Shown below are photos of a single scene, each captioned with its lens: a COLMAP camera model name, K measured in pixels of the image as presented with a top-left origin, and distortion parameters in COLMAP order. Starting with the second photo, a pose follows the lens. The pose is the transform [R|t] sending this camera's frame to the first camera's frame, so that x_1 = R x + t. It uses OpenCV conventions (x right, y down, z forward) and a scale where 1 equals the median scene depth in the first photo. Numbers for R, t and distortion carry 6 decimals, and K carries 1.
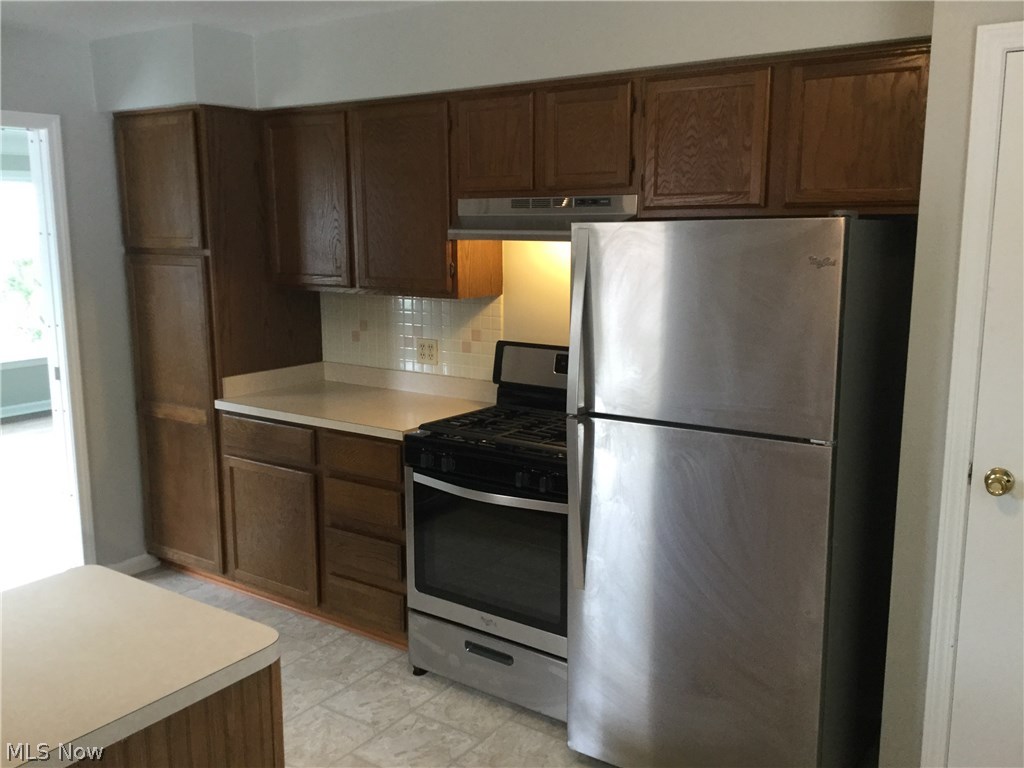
lens RADIAL K [[918.4, 0, 506.6], [0, 918.4, 379.2], [0, 0, 1]] dist [0.134171, -0.260939]
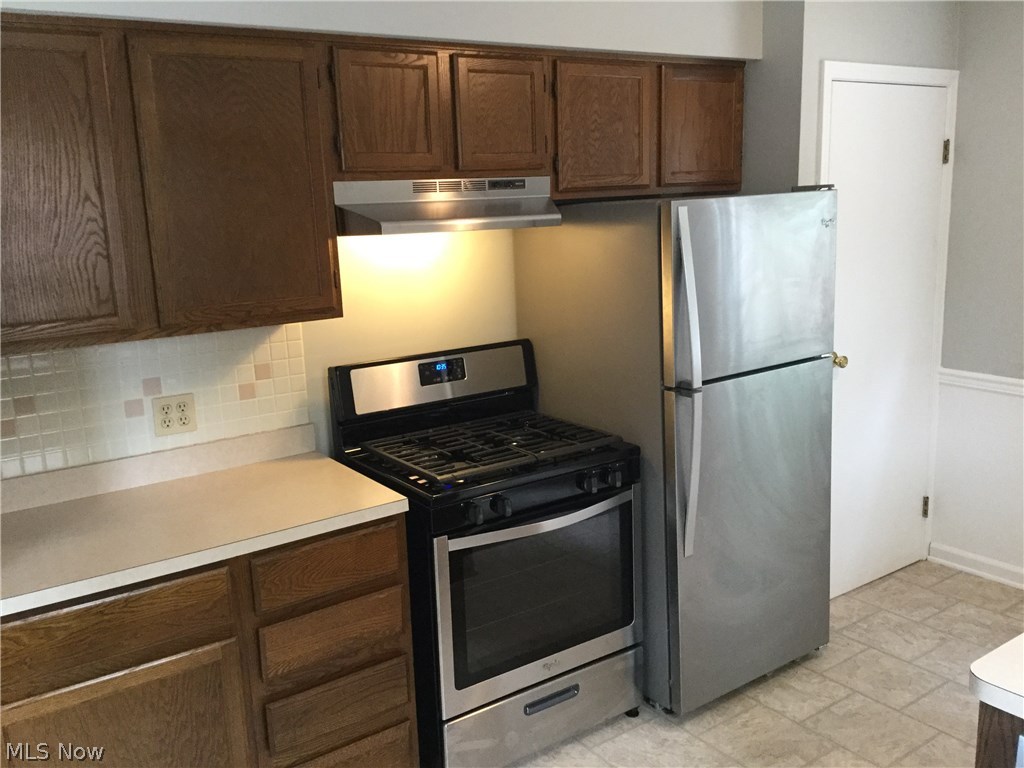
lens RADIAL K [[918.4, 0, 506.6], [0, 918.4, 379.2], [0, 0, 1]] dist [0.134171, -0.260939]
pose [[0.329473, -0.198153, 0.923138, -0.735974], [0.192262, 0.971324, 0.139877, -0.121741], [-0.924382, 0.131399, 0.358122, 0.642781]]
